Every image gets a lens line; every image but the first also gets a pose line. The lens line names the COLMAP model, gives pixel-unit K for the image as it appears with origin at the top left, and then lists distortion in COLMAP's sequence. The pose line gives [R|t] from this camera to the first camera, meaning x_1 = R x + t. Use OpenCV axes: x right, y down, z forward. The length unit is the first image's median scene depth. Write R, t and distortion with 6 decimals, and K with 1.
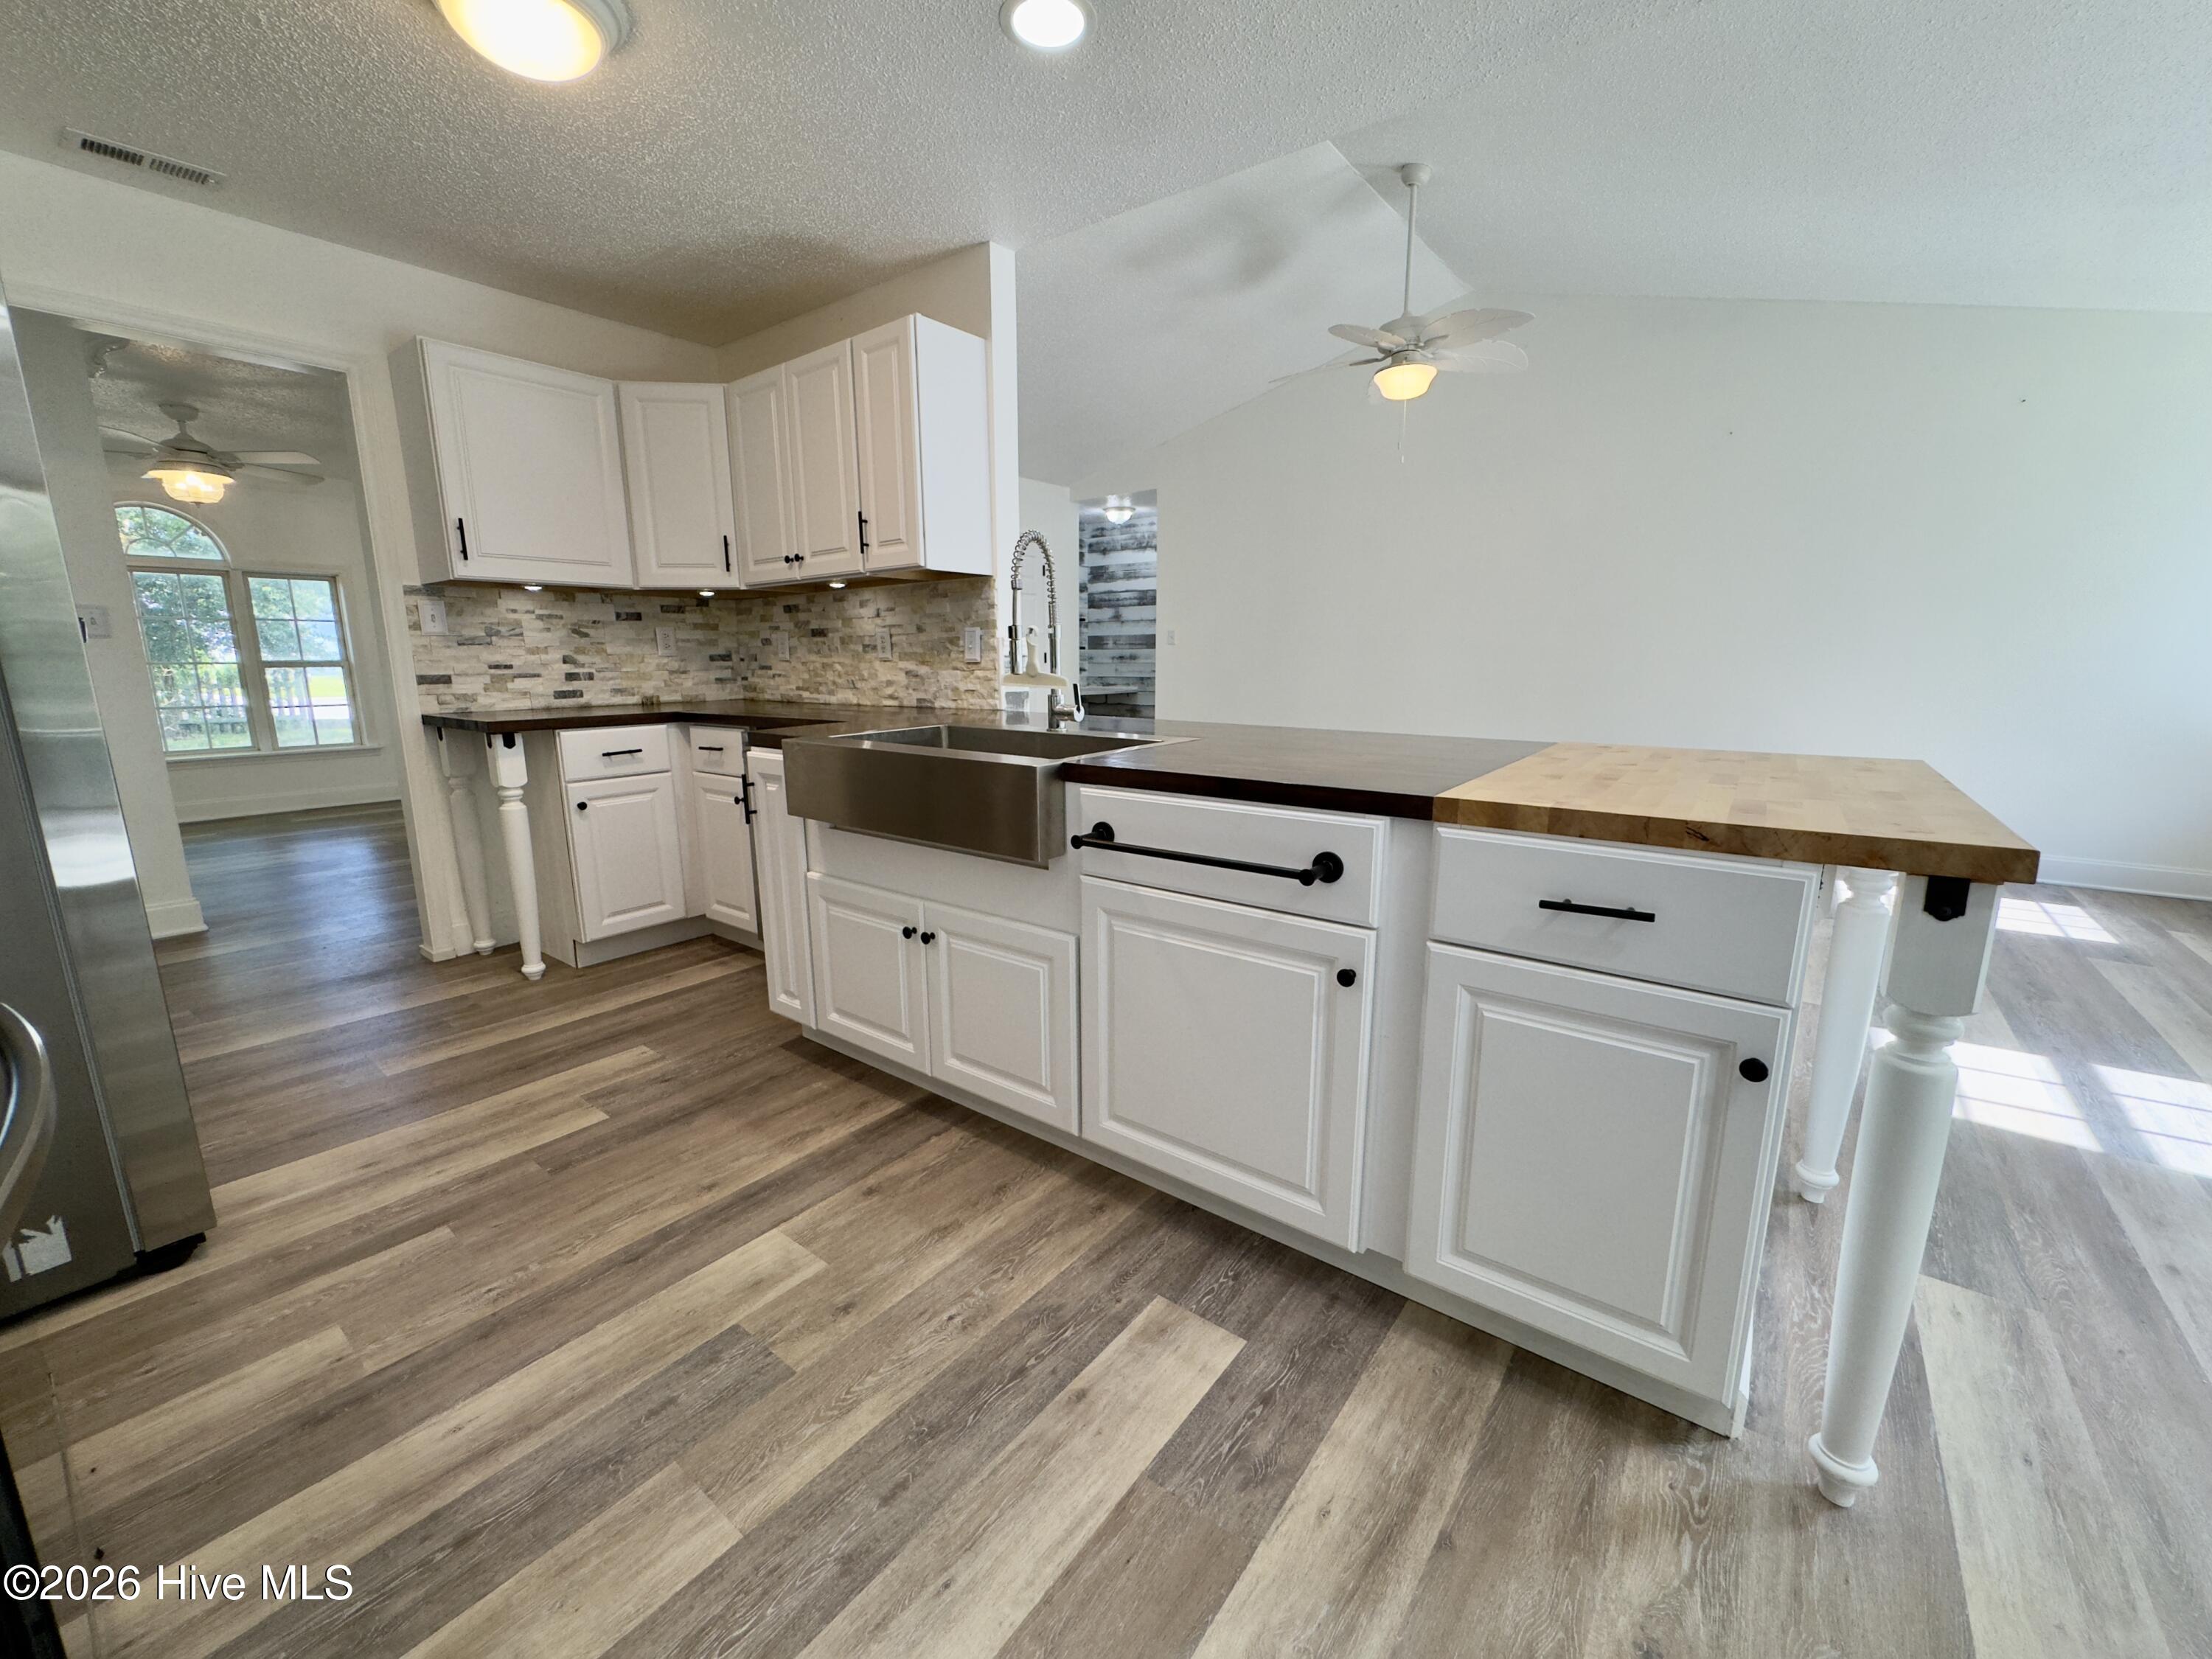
lens RADIAL K [[884.2, 0, 1104.2], [0, 884.2, 826.3], [0, 0, 1]] dist [-0.003009, -0.000263]
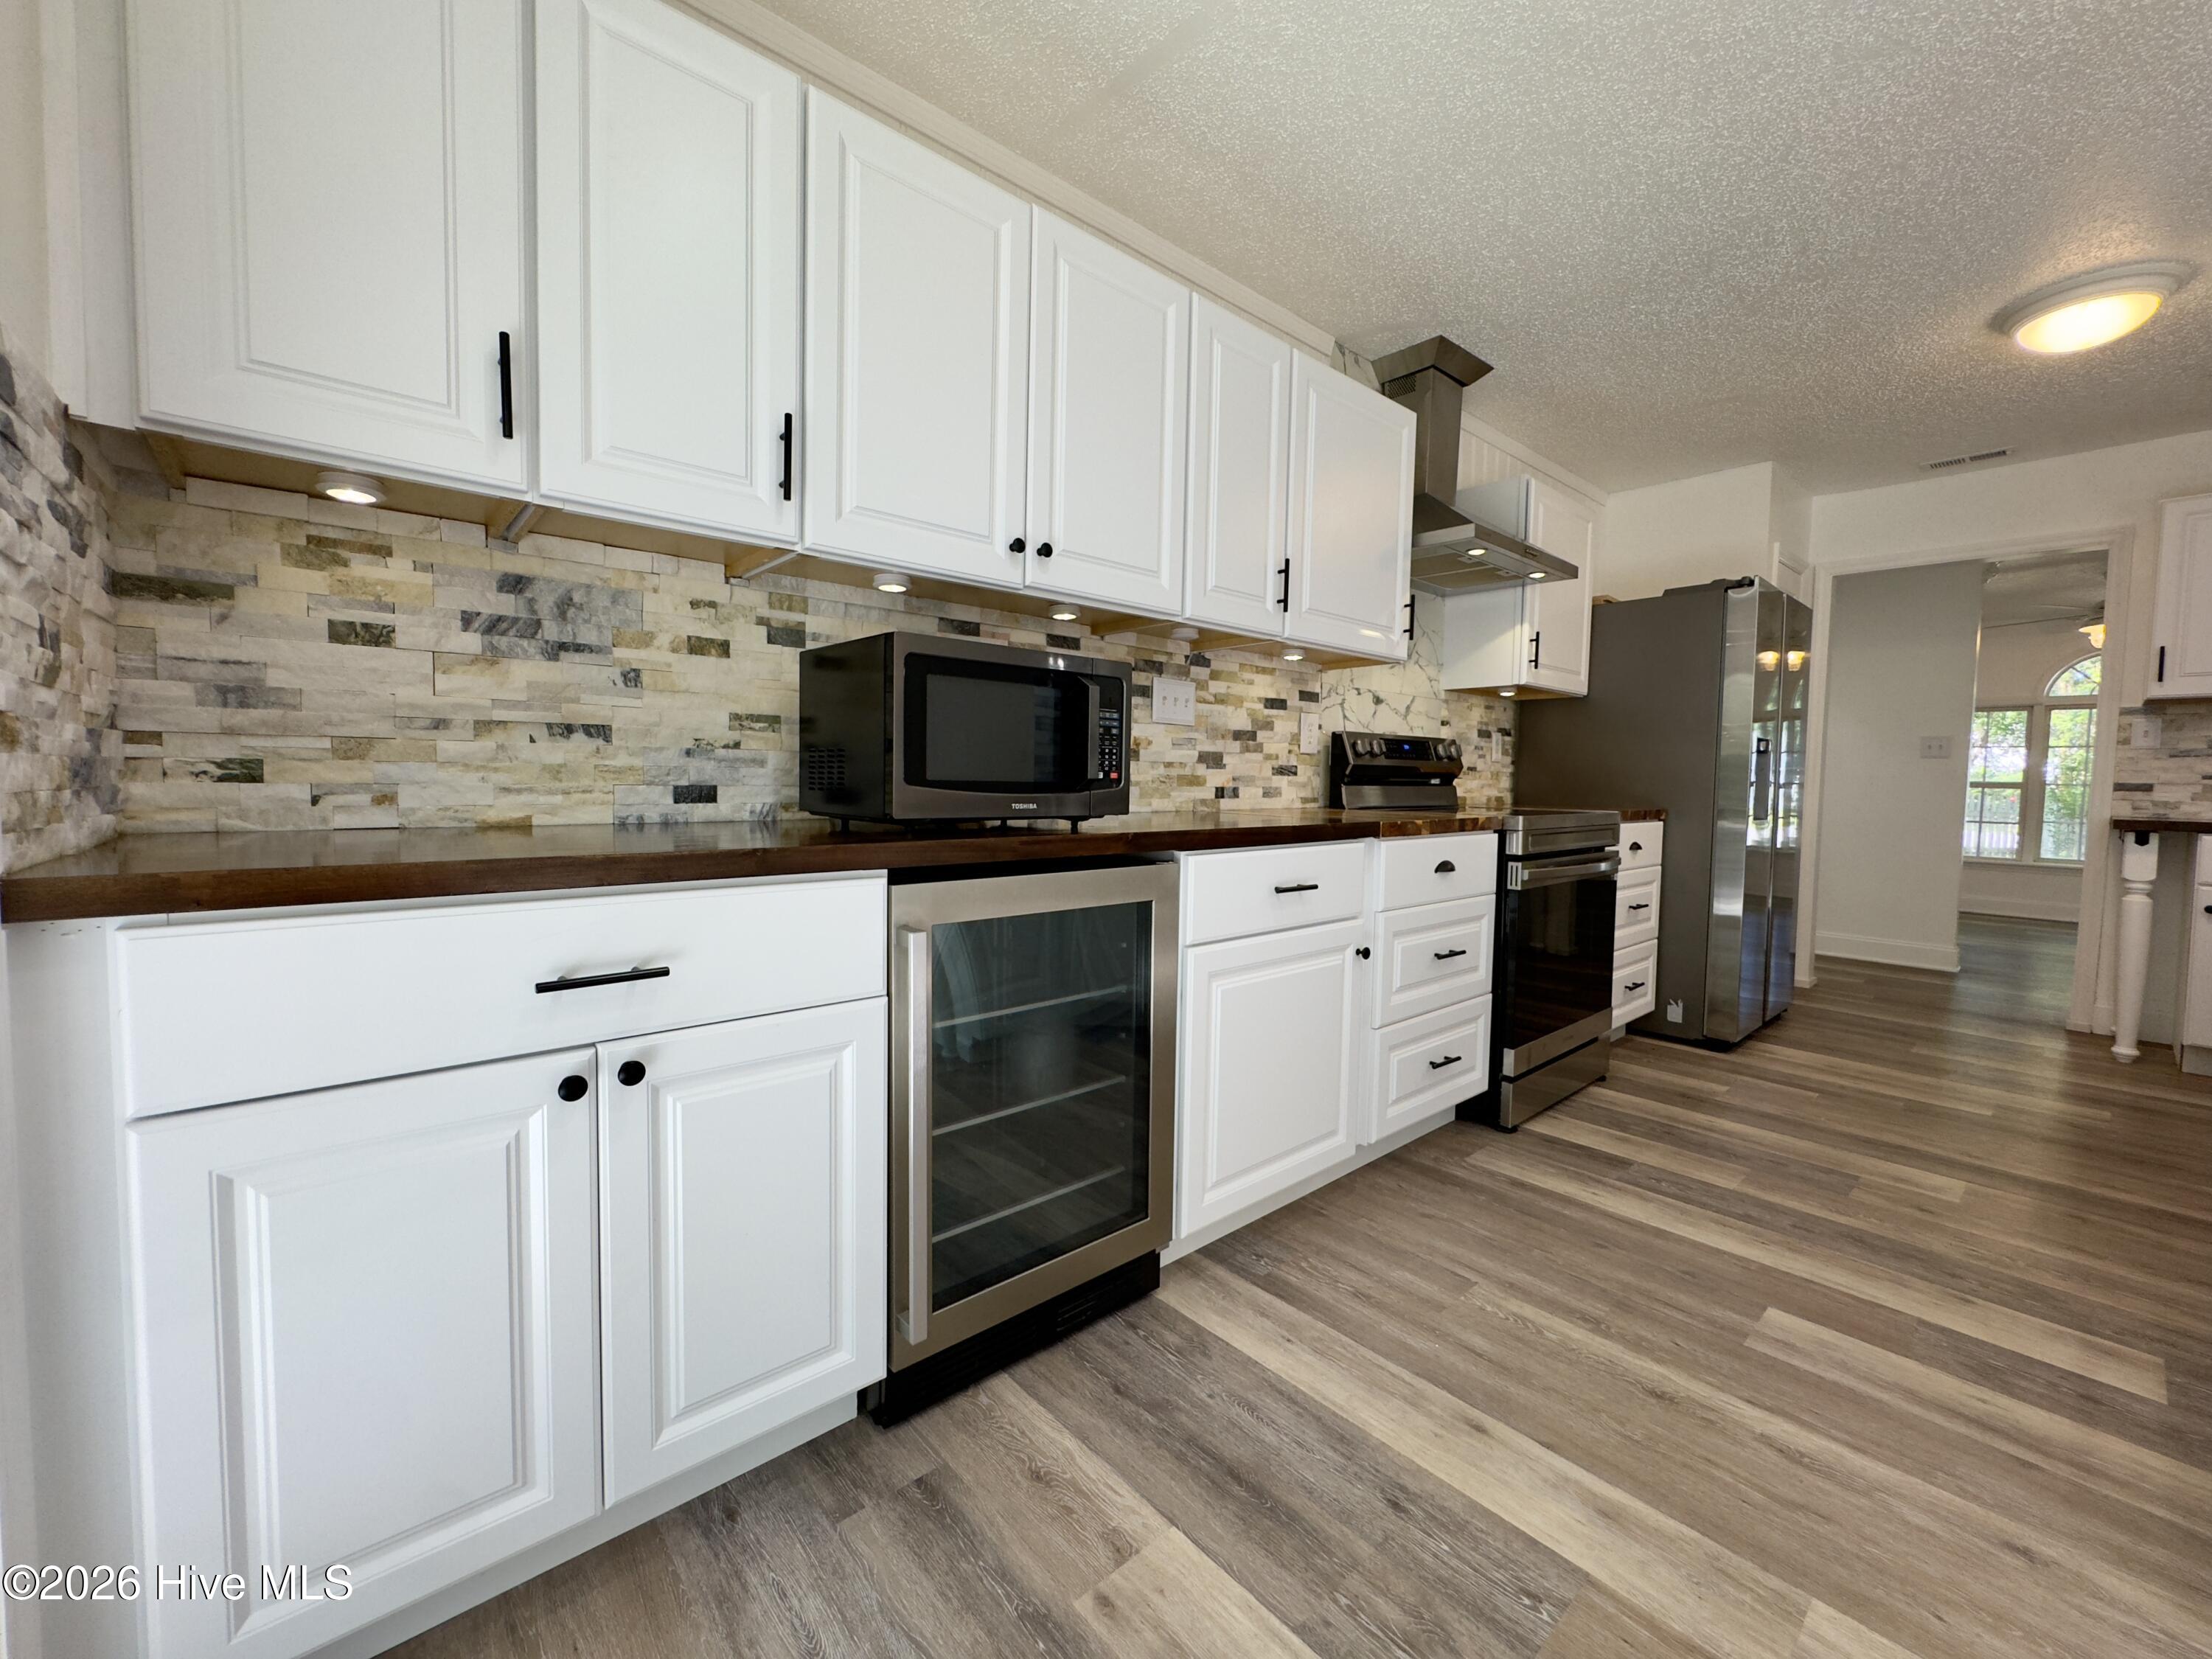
lens RADIAL K [[884.2, 0, 1104.2], [0, 884.2, 826.3], [0, 0, 1]] dist [-0.003009, -0.000263]
pose [[-0.196302, 0.053785, -0.979067, 0.690579], [-0.204256, 0.974348, 0.094479, 0.051754], [0.959033, 0.218527, -0.180280, -0.058811]]
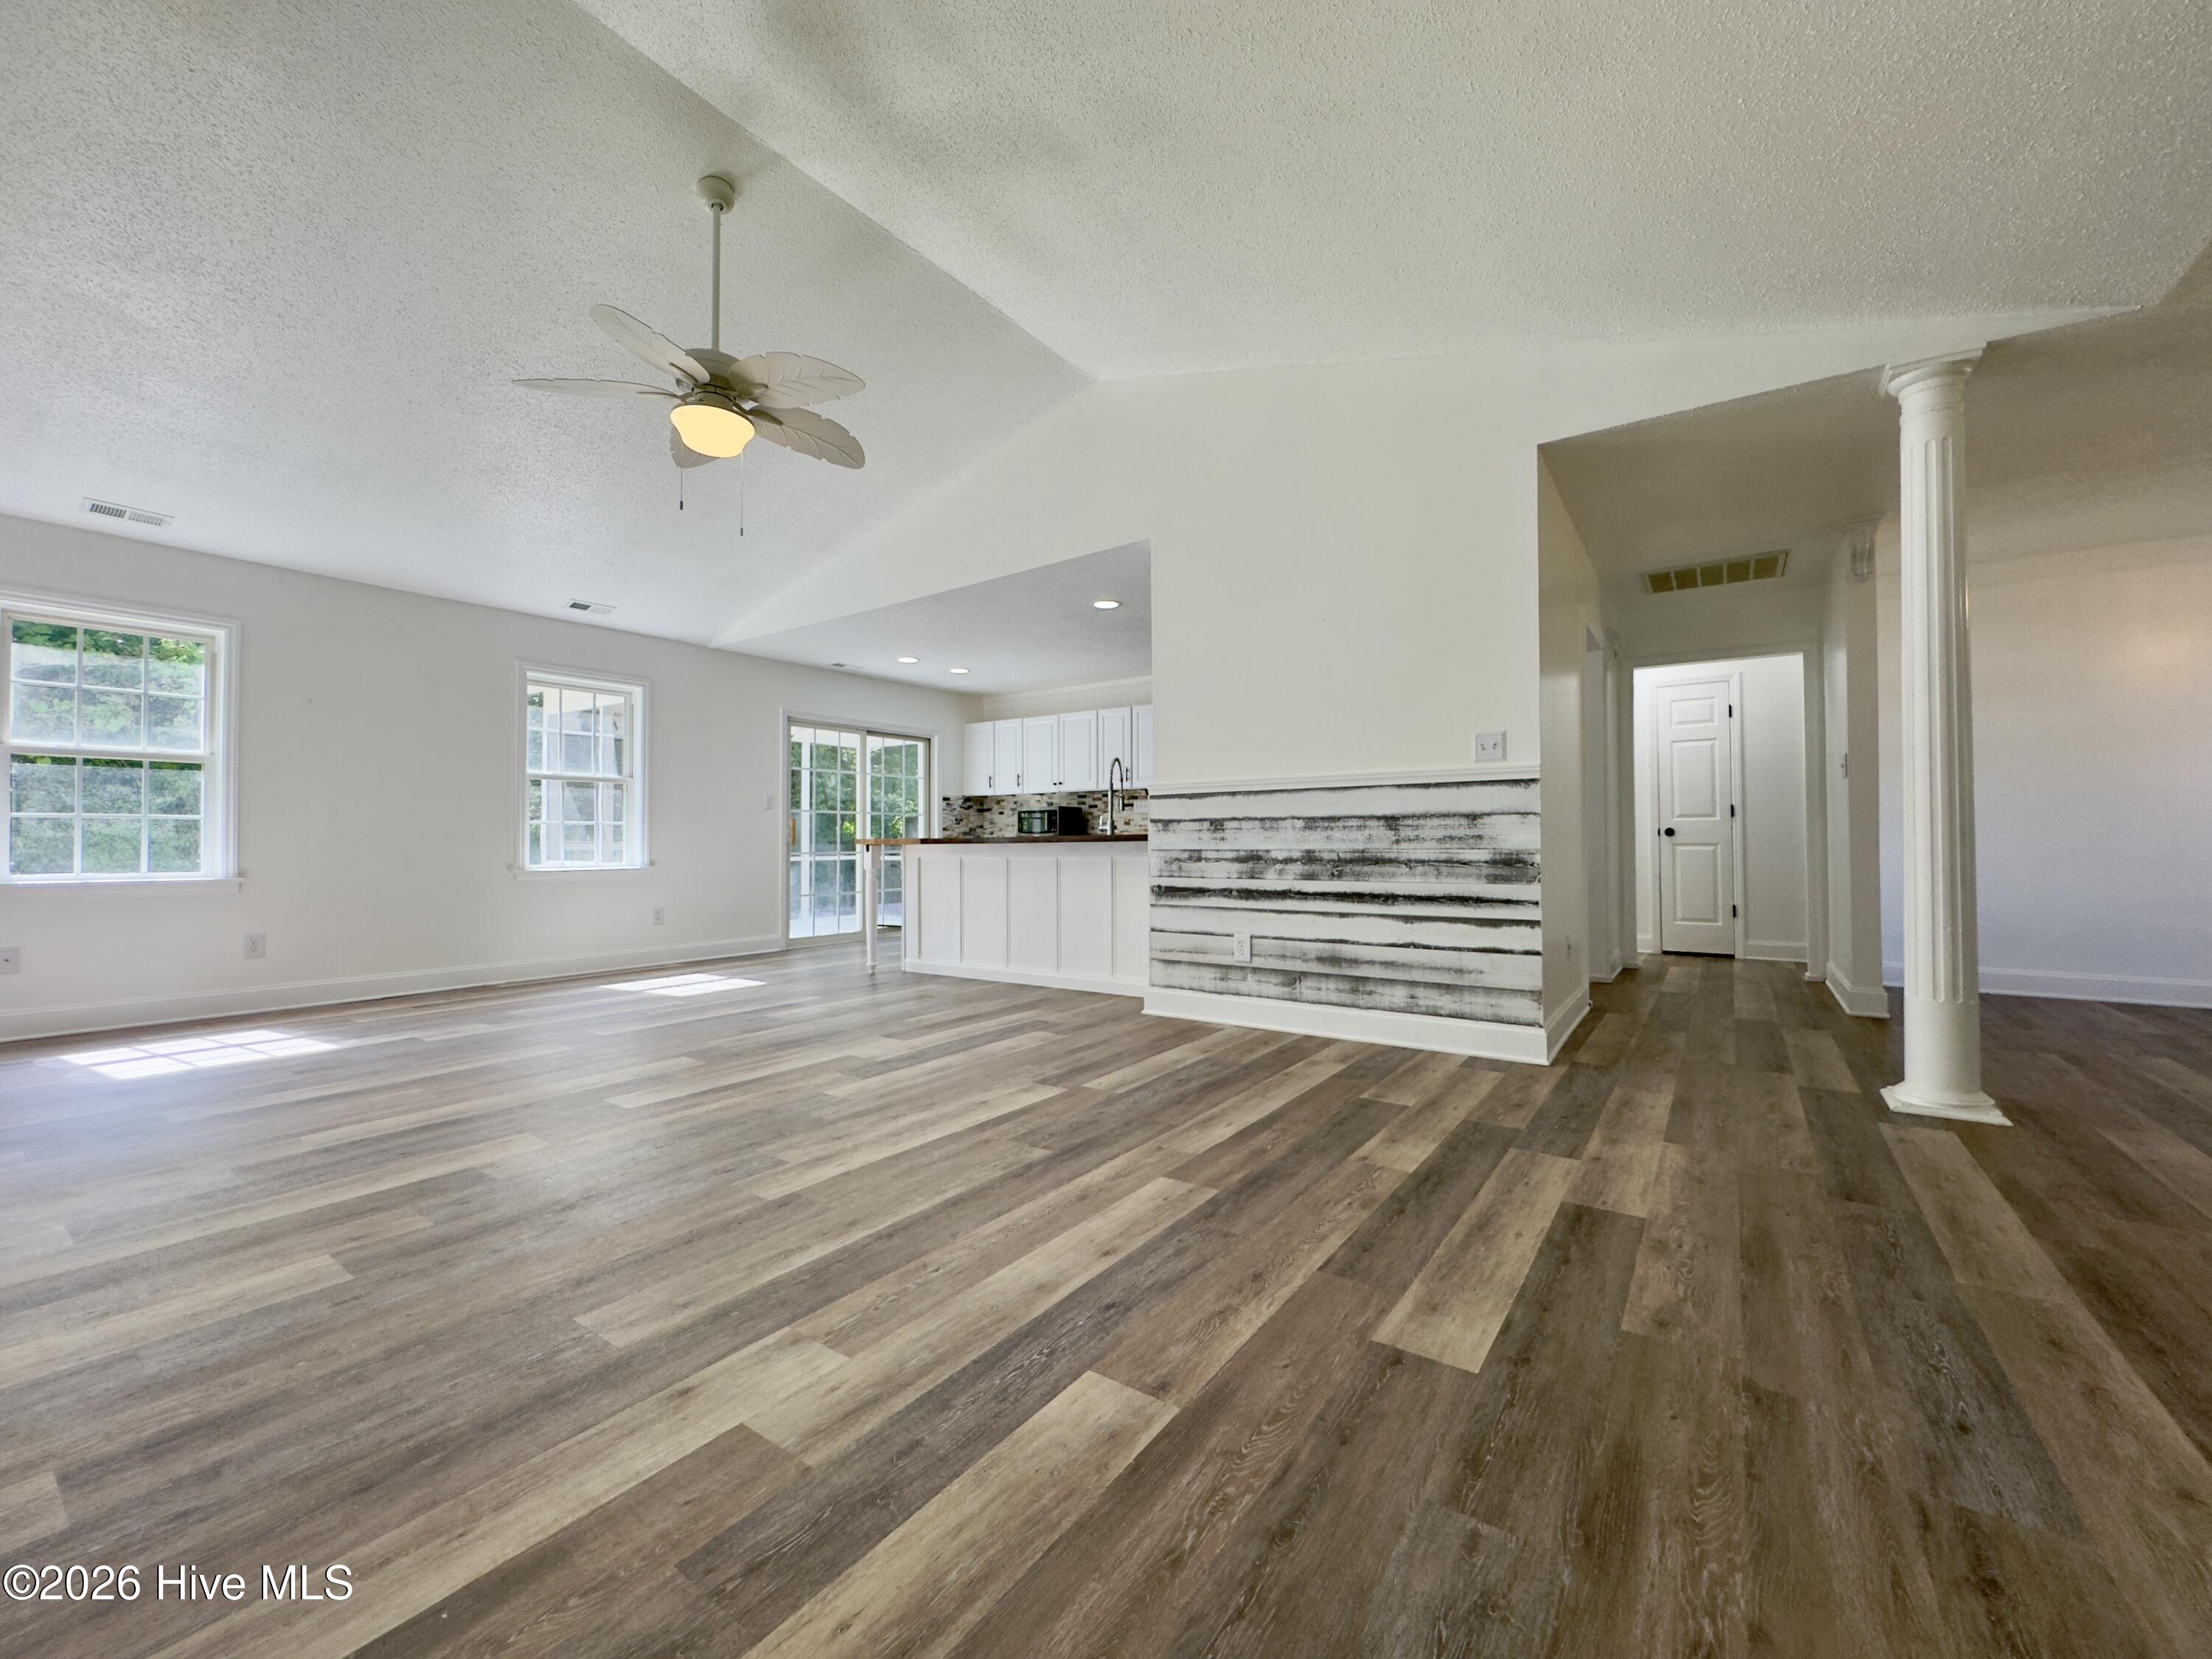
lens RADIAL K [[884.2, 0, 1104.2], [0, 884.2, 826.3], [0, 0, 1]] dist [-0.003009, -0.000263]
pose [[-0.999135, 0.005533, -0.041222, 0.050091], [-0.001607, 0.985233, 0.171210, -0.441146], [0.041560, 0.171128, -0.984372, 2.730390]]
